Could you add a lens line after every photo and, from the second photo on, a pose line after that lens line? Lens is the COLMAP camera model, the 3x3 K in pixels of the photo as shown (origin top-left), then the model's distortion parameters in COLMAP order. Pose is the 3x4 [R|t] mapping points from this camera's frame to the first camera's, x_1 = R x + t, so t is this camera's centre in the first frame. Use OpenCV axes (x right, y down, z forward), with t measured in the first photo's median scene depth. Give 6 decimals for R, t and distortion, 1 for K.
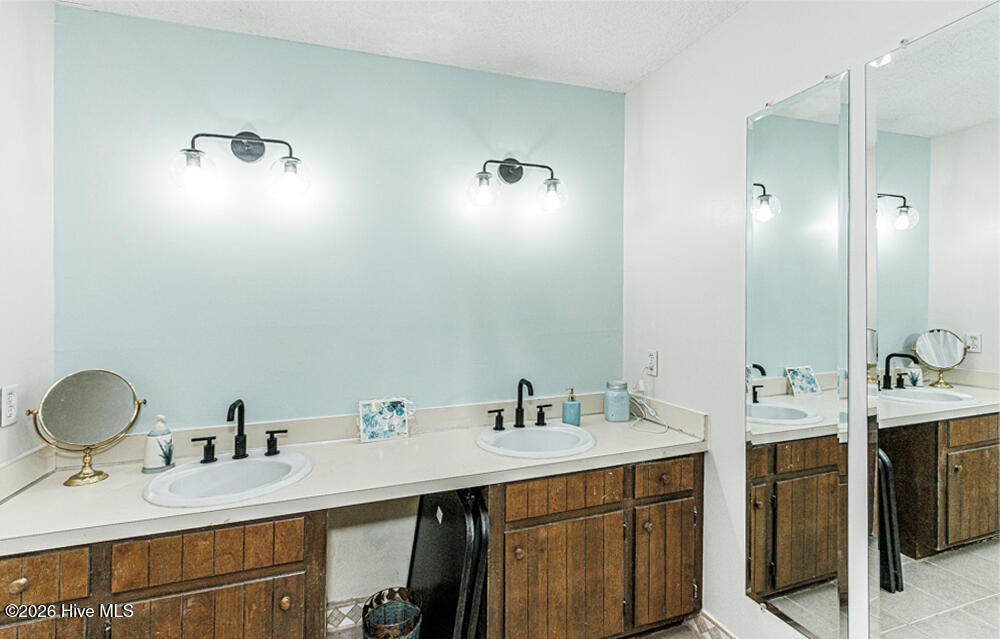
lens RADIAL K [[460.3, 0, 490.7], [0, 460.3, 300.0], [0, 0, 1]] dist [0.004676, -0.002459]
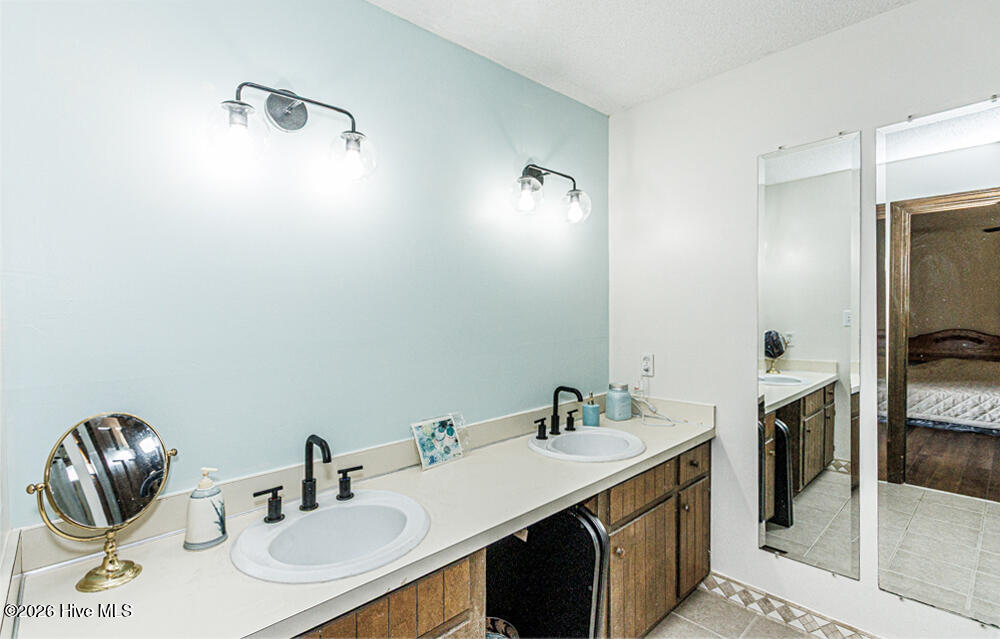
lens RADIAL K [[460.3, 0, 495.0], [0, 460.3, 320.7], [0, 0, 1]] dist [0.004676, -0.002459]
pose [[0.919408, -0.010264, 0.393172, -0.488488], [0.000682, 0.999700, 0.024503, 0.002437], [-0.393306, -0.022260, 0.919138, 0.138799]]
